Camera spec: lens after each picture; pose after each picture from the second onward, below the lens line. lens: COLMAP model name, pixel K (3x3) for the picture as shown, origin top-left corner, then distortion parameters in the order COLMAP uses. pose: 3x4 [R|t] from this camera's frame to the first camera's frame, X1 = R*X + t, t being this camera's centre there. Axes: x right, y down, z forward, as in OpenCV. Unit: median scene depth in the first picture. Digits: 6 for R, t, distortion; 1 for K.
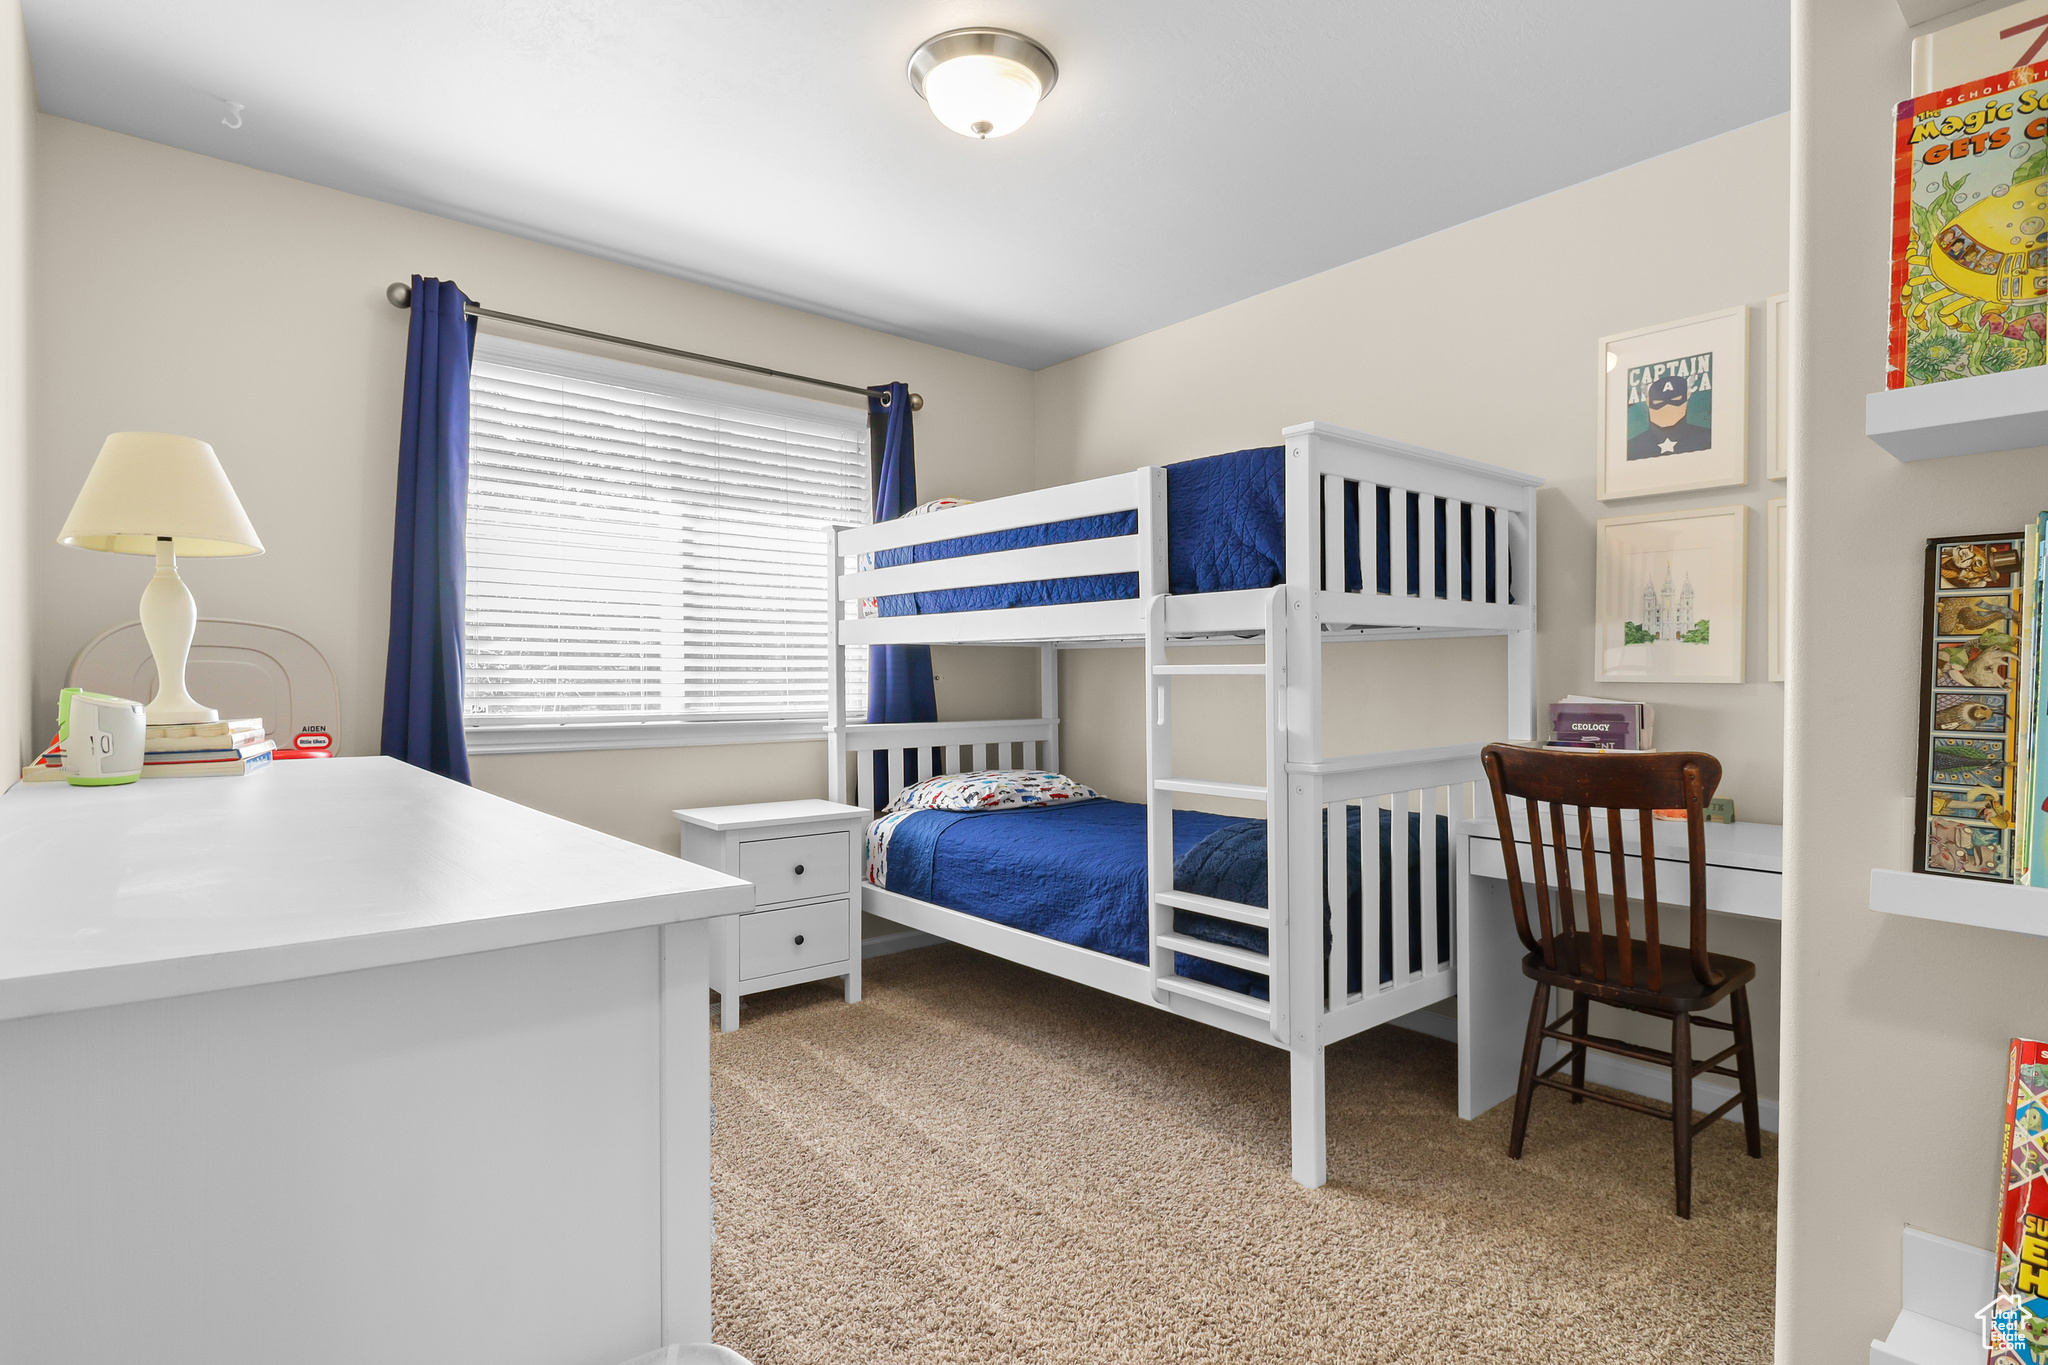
lens RADIAL K [[1051.3, 0, 1019.1], [0, 1051.3, 686.2], [0, 0, 1]] dist [0.024526, -0.000439]
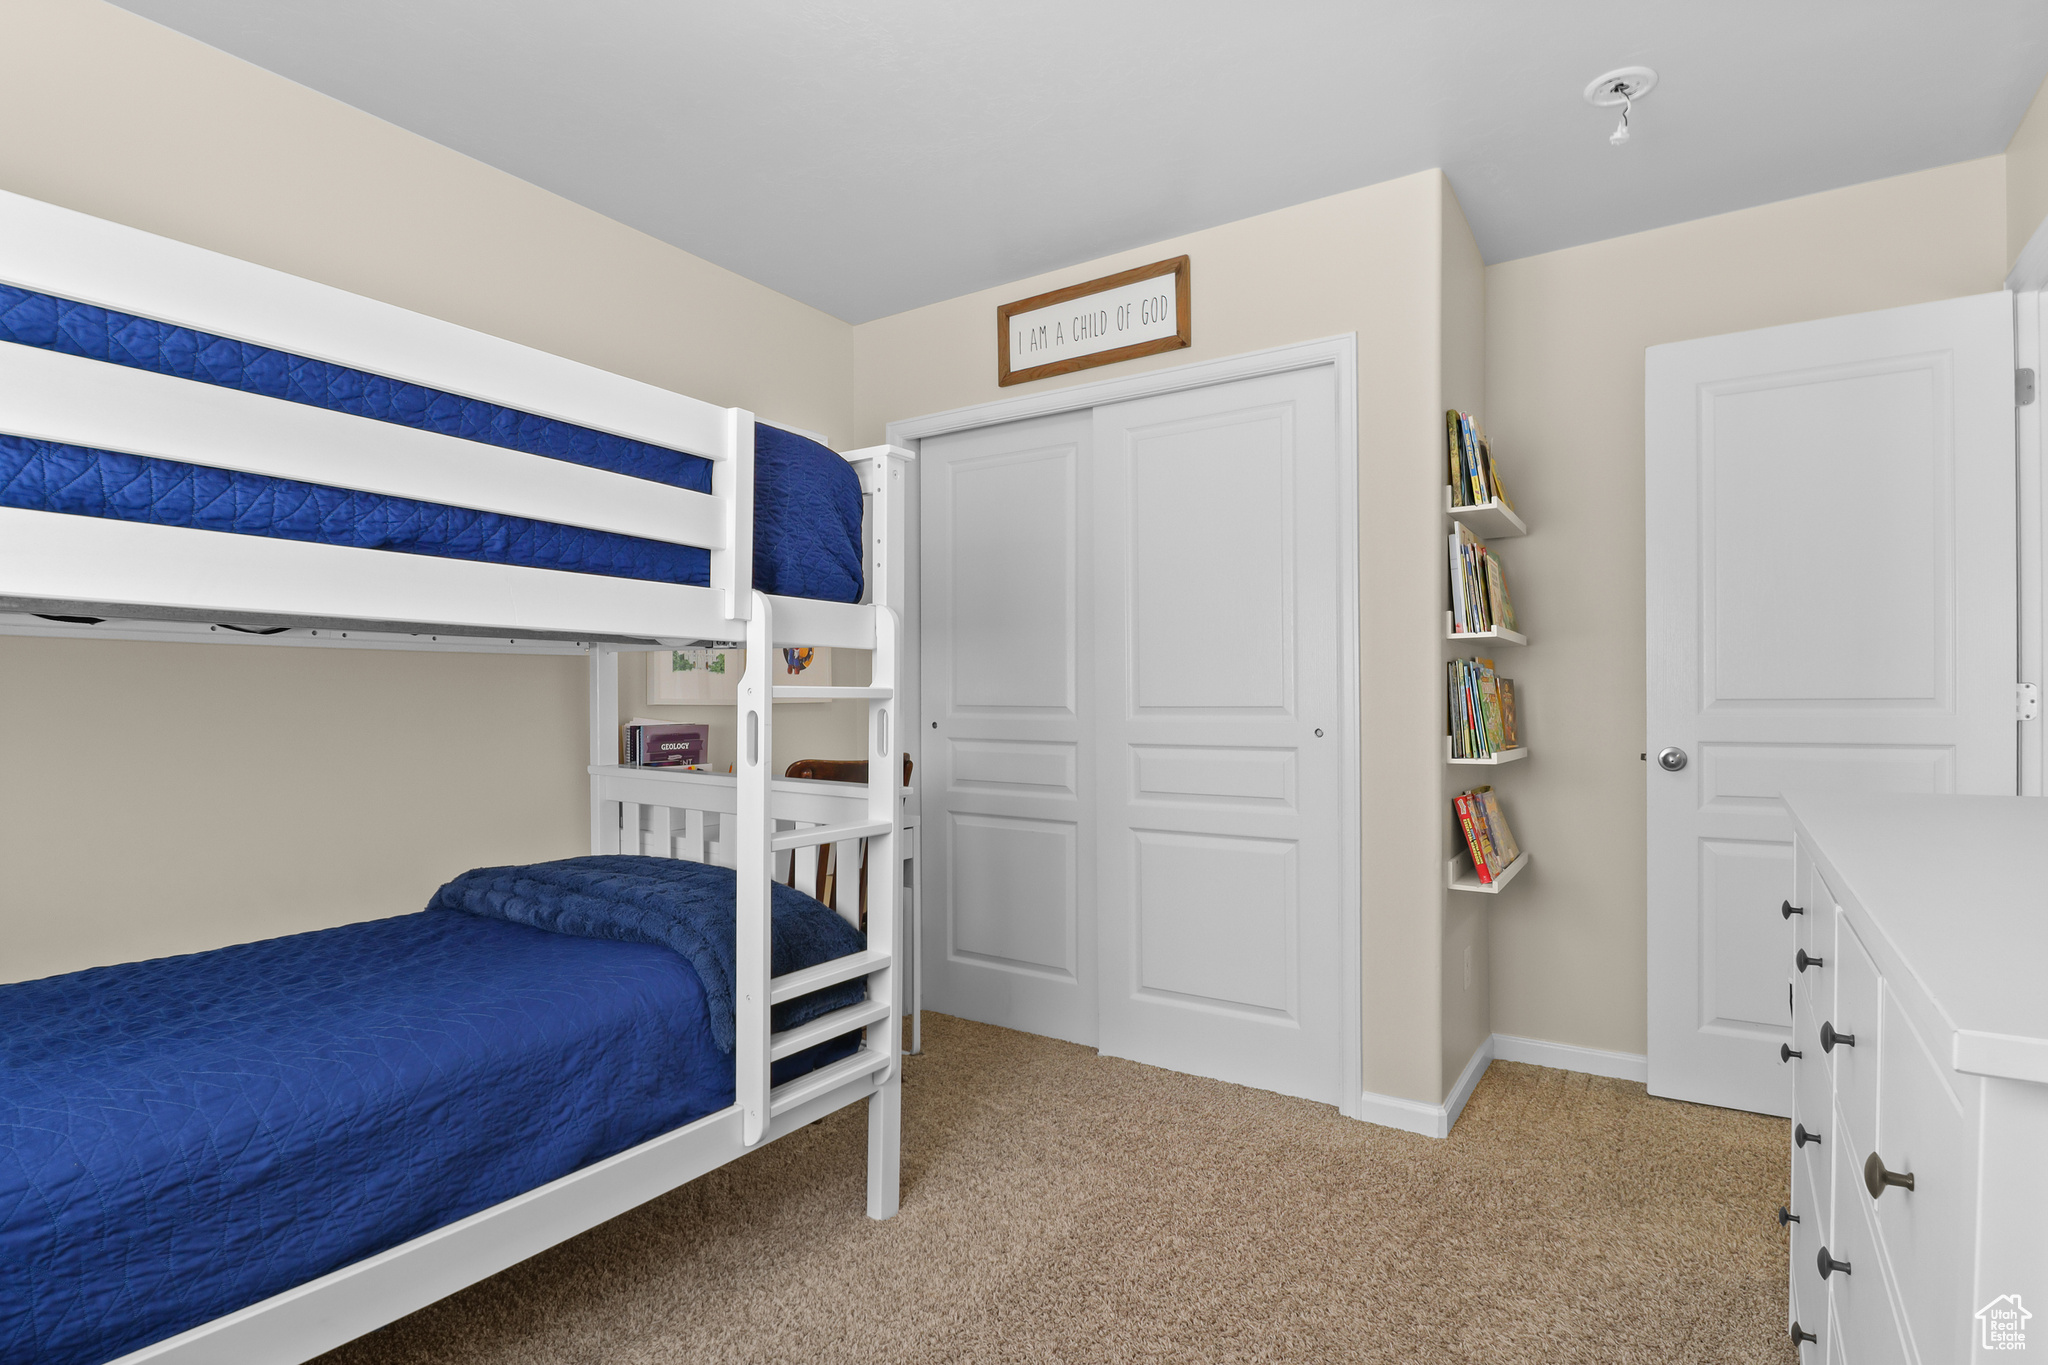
lens RADIAL K [[1051.3, 0, 1016.8], [0, 1051.3, 683.9], [0, 0, 1]] dist [0.024526, -0.000439]
pose [[-0.283798, 0.014838, 0.958769, -0.605512], [0.008305, 0.999881, -0.013016, -0.008730], [-0.958848, 0.004269, -0.283888, 0.994668]]
